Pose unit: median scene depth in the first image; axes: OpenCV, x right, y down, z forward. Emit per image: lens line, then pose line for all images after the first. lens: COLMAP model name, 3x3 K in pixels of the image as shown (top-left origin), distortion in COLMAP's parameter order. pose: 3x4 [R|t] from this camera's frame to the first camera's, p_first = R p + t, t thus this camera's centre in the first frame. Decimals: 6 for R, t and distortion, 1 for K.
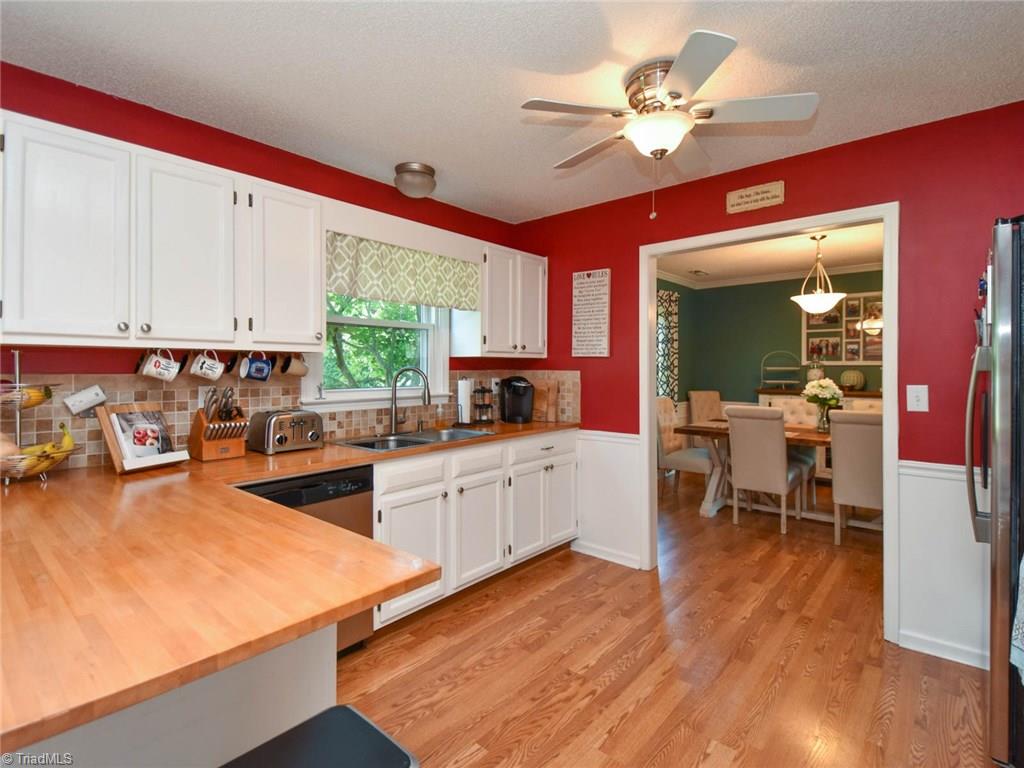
lens RADIAL K [[506.3, 0, 507.5], [0, 506.3, 373.1], [0, 0, 1]] dist [0.016788, -0.006615]
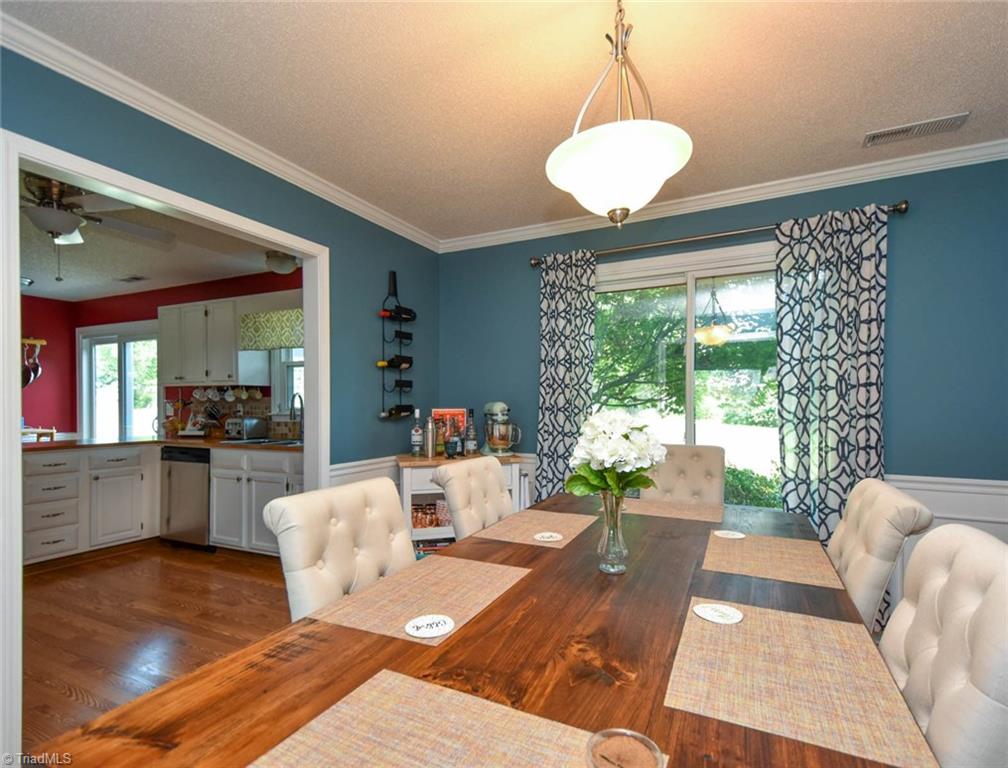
lens RADIAL K [[487.1, 0, 534.2], [0, 487.1, 409.0], [0, 0, 1]] dist [0.001104, -0.002011]
pose [[0.304740, 0.009497, -0.952388, 1.095785], [-0.010665, 0.999922, 0.006559, 0.014867], [0.952376, 0.008158, 0.304817, 1.029154]]
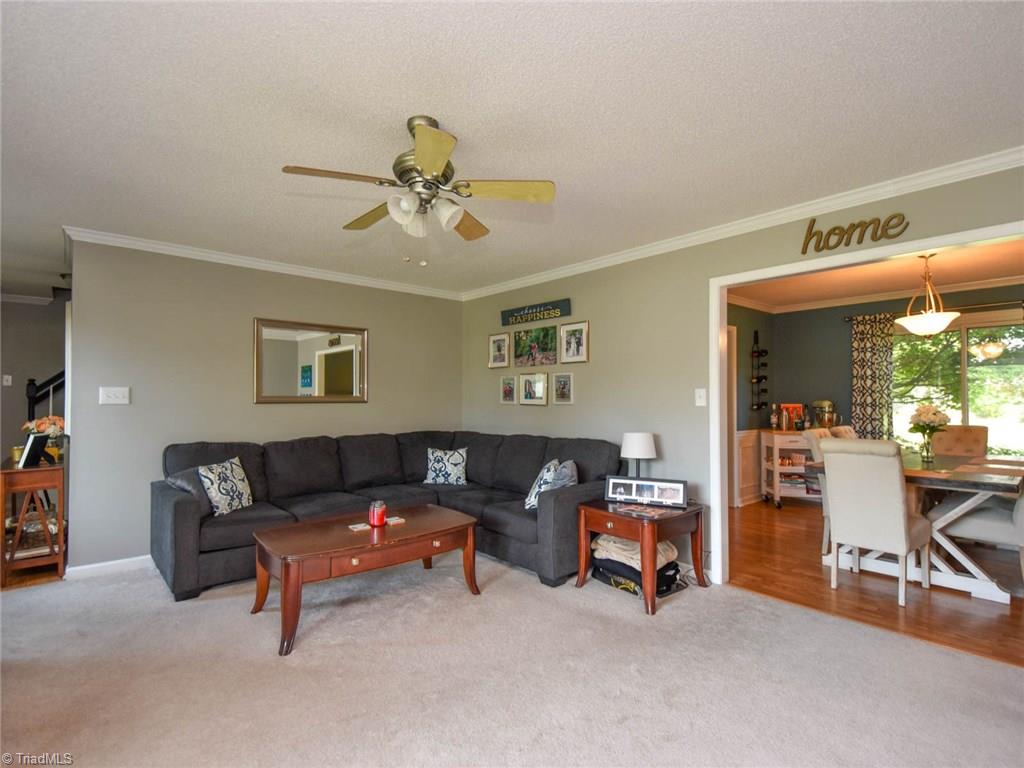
lens RADIAL K [[506.3, 0, 504.3], [0, 506.3, 391.7], [0, 0, 1]] dist [0.016788, -0.006615]
pose [[-0.125665, -0.013811, -0.991977, 1.999023], [-0.011823, 0.999853, -0.012423, 0.012806], [0.992002, 0.010167, -0.125810, 0.411287]]
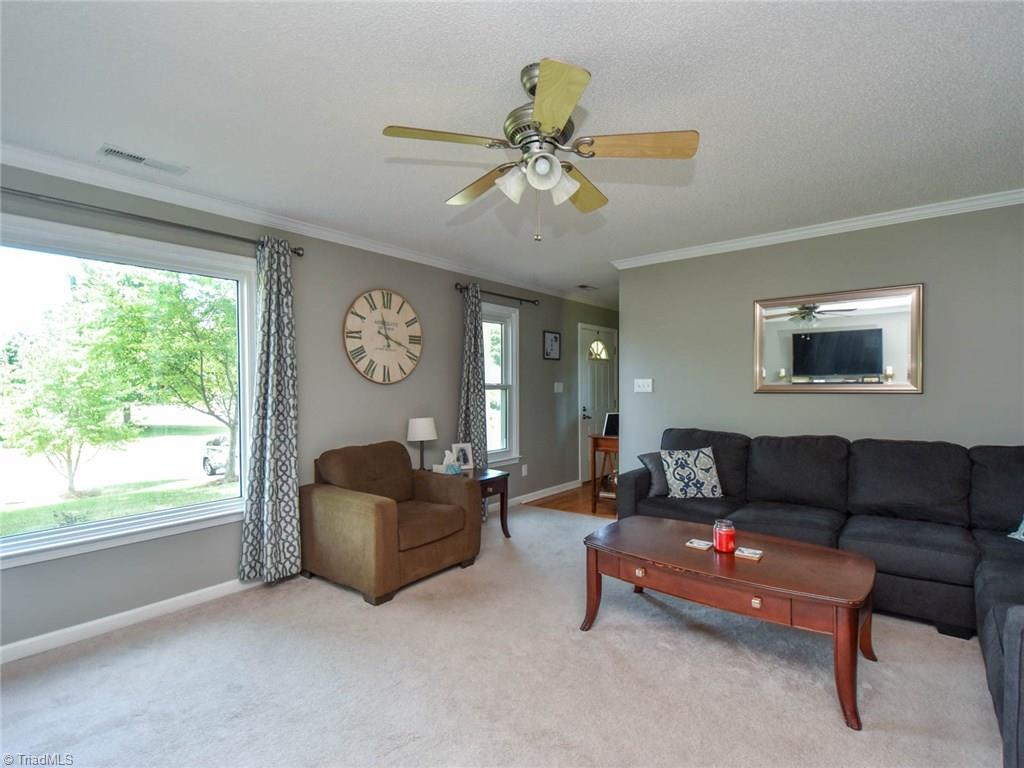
lens RADIAL K [[506.3, 0, 513.6], [0, 506.3, 385.7], [0, 0, 1]] dist [0.016788, -0.006615]
pose [[-0.998153, -0.001084, -0.060745, 1.414133], [-0.001707, 0.999947, 0.010201, 0.004365], [0.060730, 0.010286, -0.998101, 0.802793]]
